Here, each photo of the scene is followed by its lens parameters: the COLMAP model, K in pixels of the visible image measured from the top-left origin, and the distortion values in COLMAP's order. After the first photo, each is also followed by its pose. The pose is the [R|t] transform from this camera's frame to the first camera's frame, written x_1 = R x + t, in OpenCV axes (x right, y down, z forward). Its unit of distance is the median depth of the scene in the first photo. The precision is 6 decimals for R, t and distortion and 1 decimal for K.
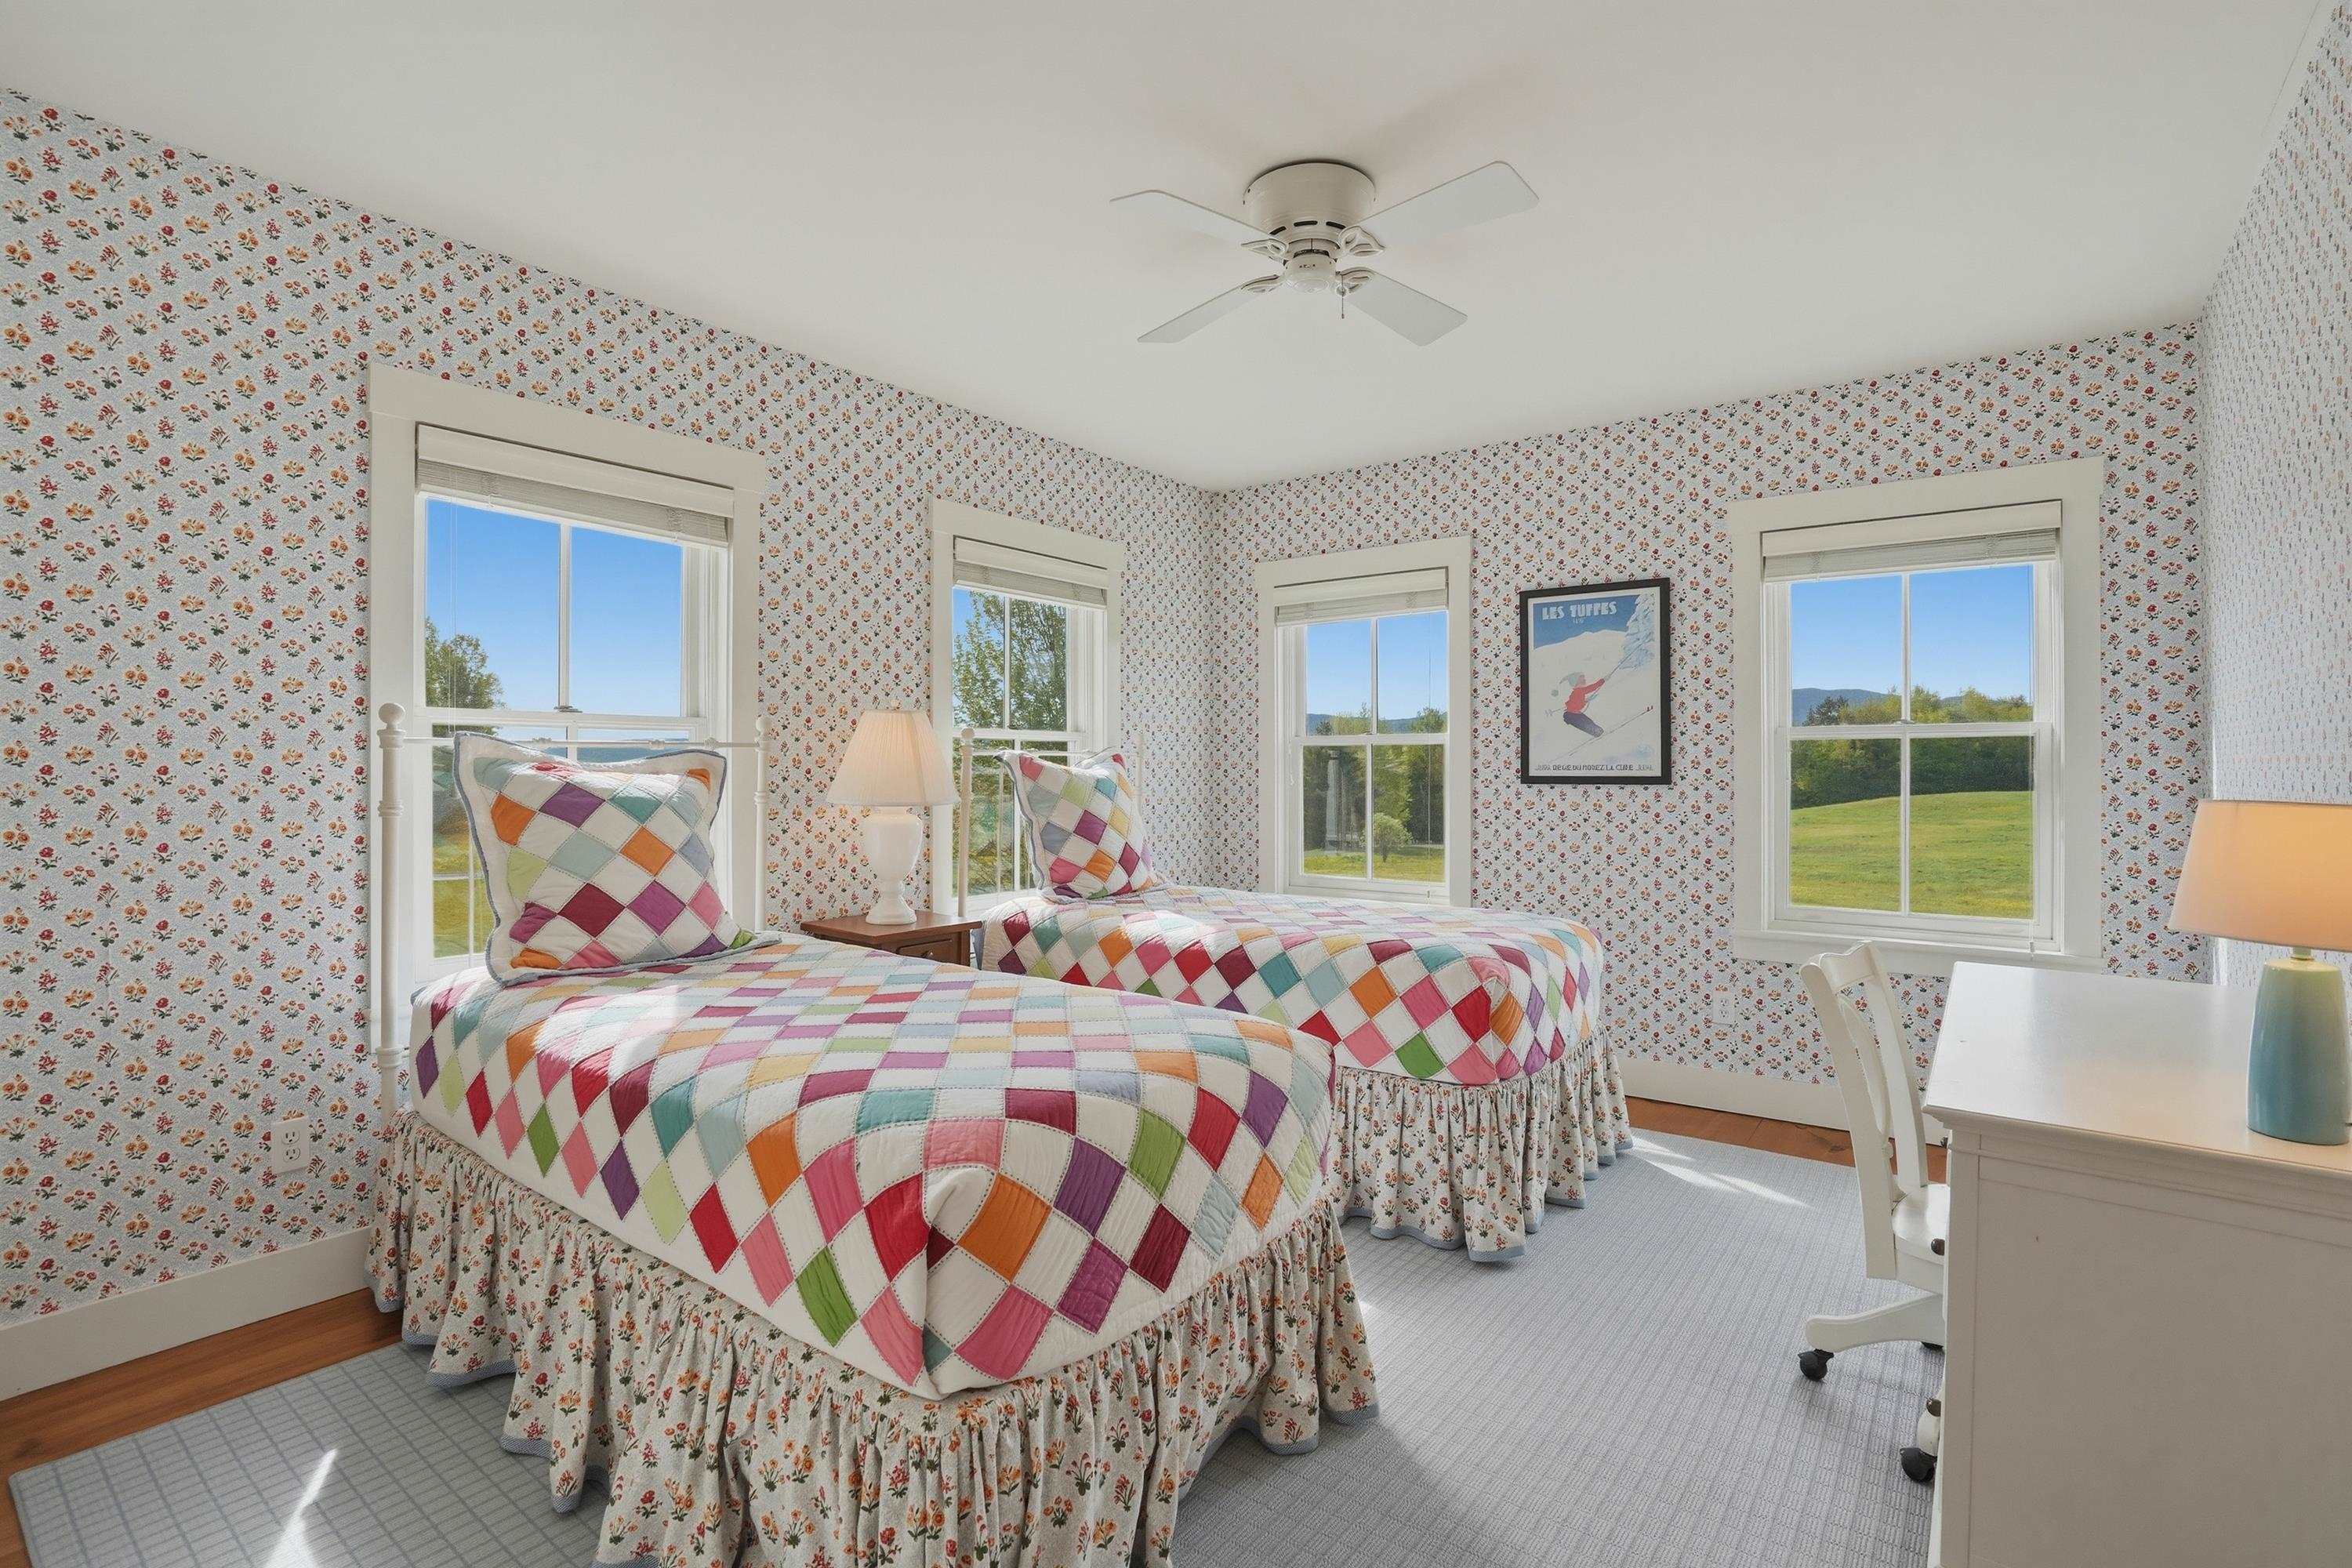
lens RADIAL K [[1115.8, 0, 1173.6], [0, 1115.8, 771.0], [0, 0, 1]] dist [-0.049429, 0.017783]
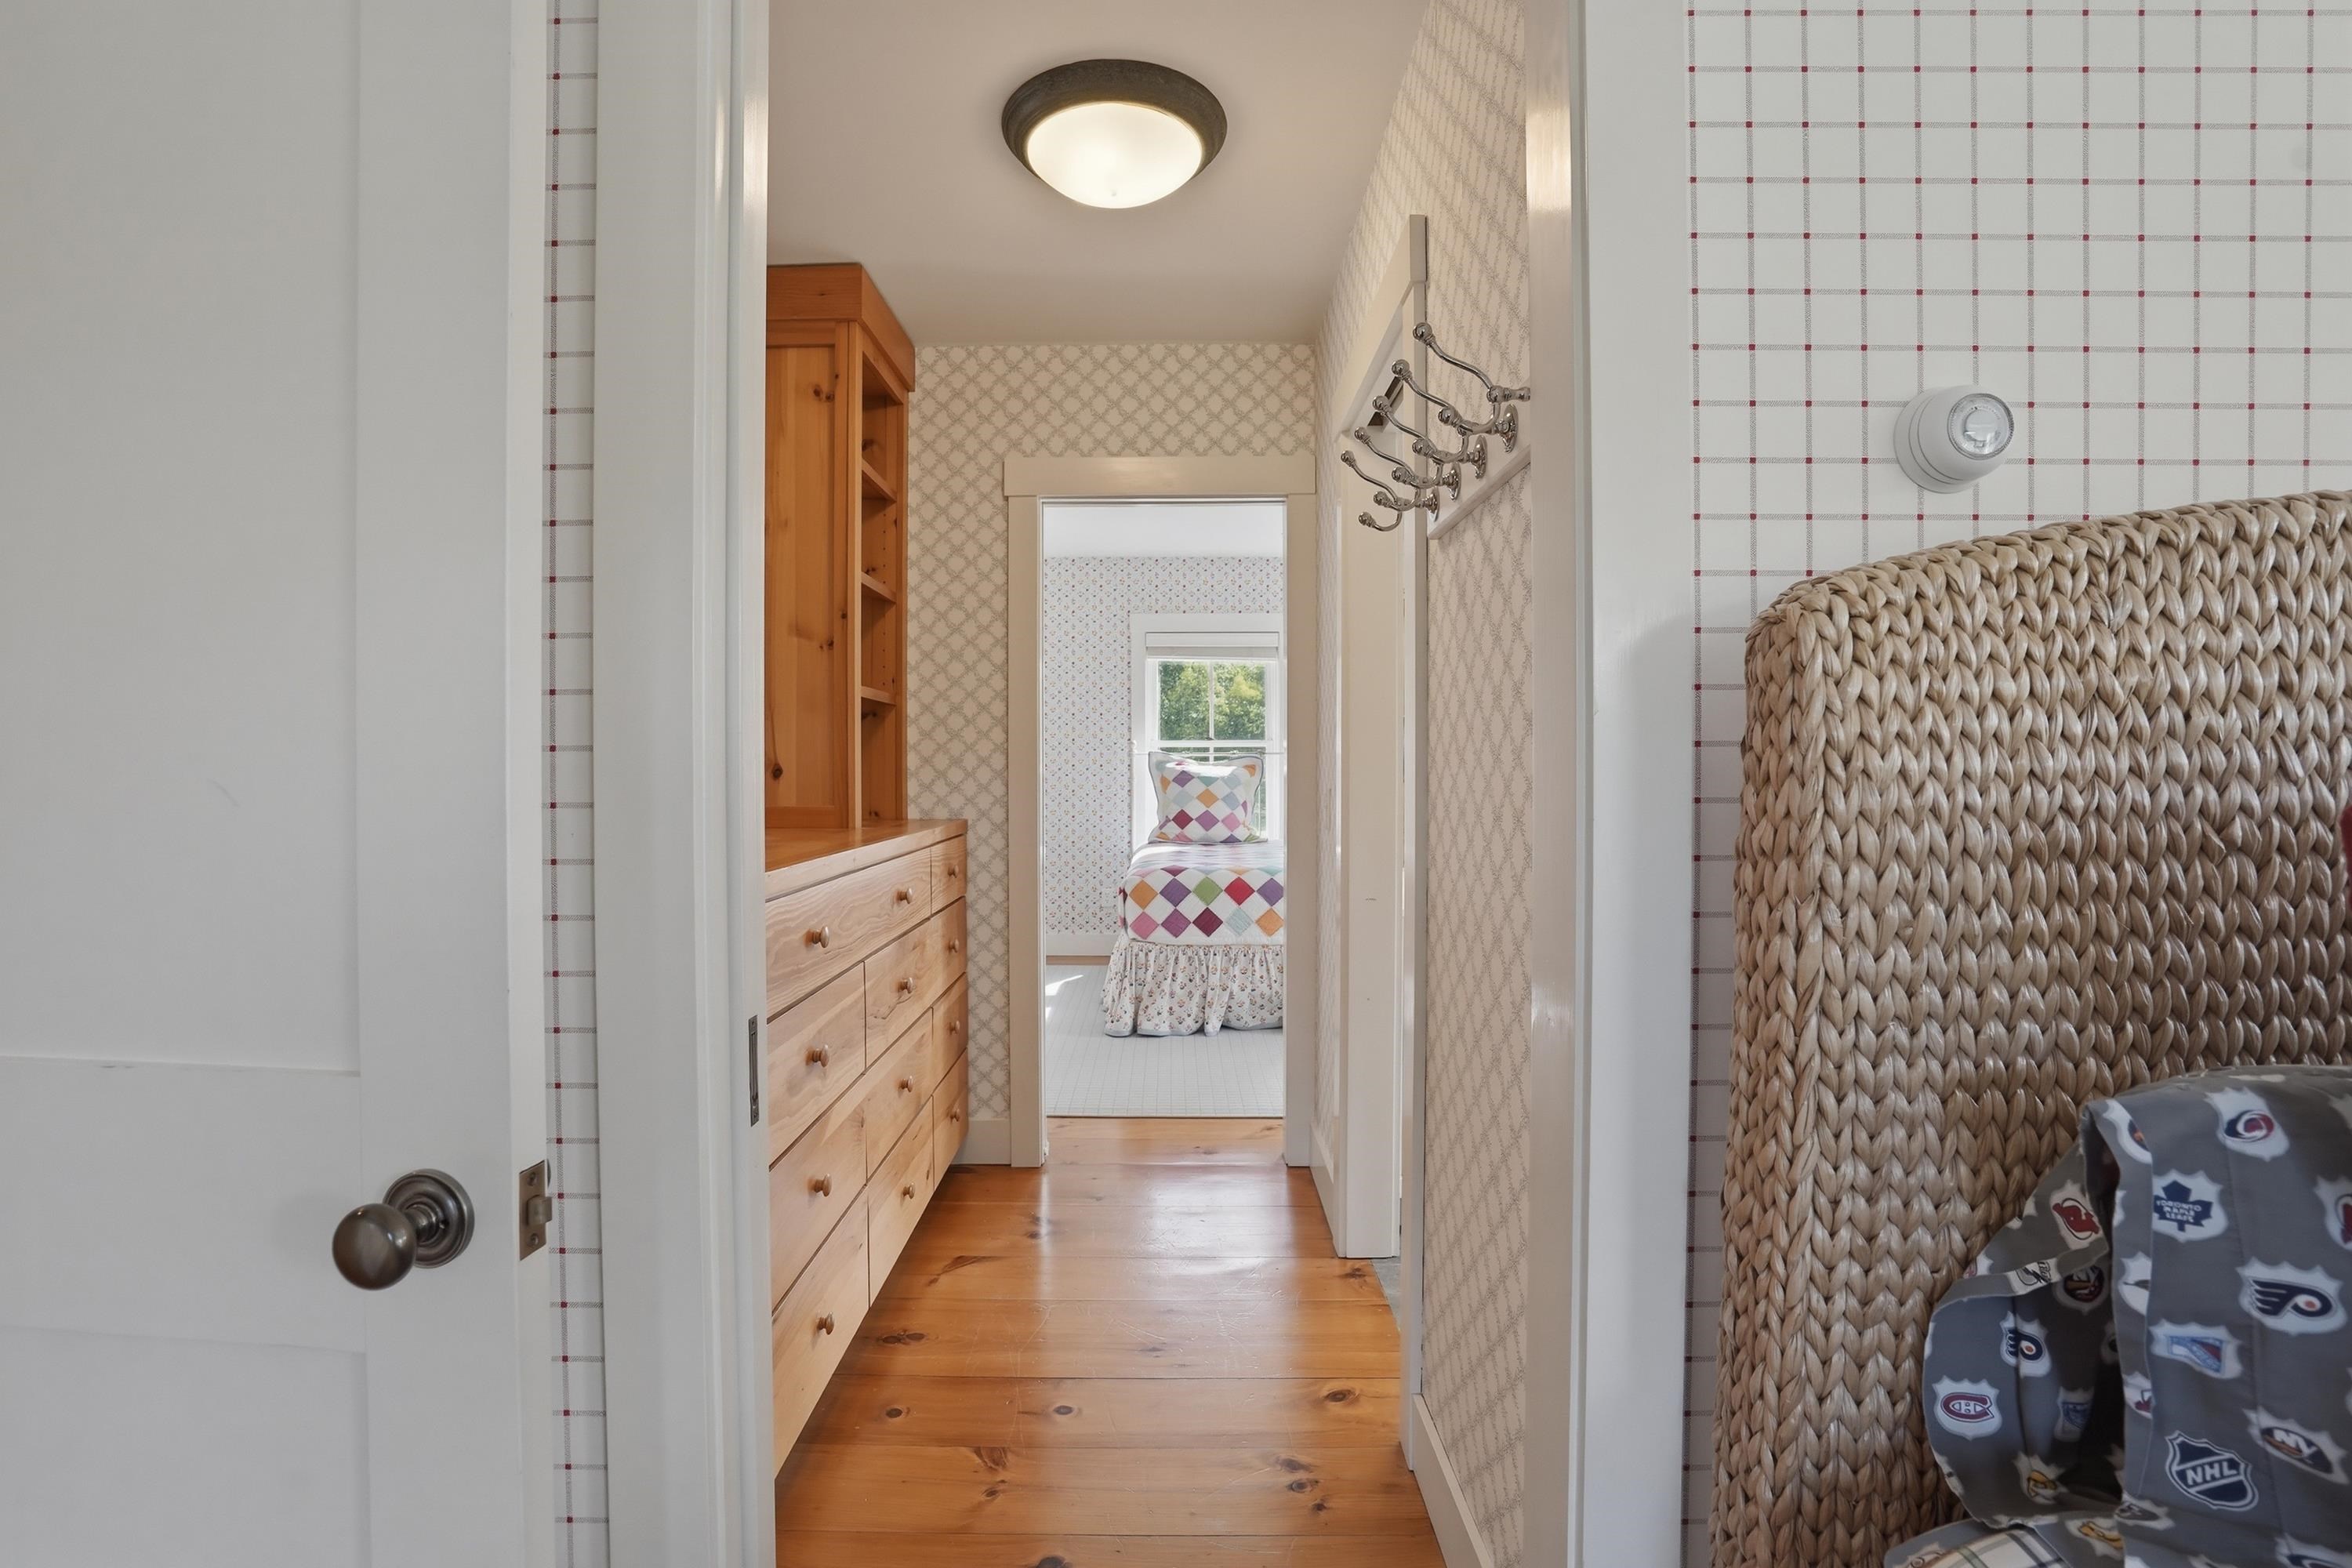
lens RADIAL K [[1115.8, 0, 1174.0], [0, 1115.8, 779.0], [0, 0, 1]] dist [-0.049429, 0.017783]
pose [[0.615679, 0.011646, -0.787911, 2.223327], [-0.002760, 0.999917, 0.012623, -0.001479], [0.787992, -0.005597, 0.615660, -0.912252]]
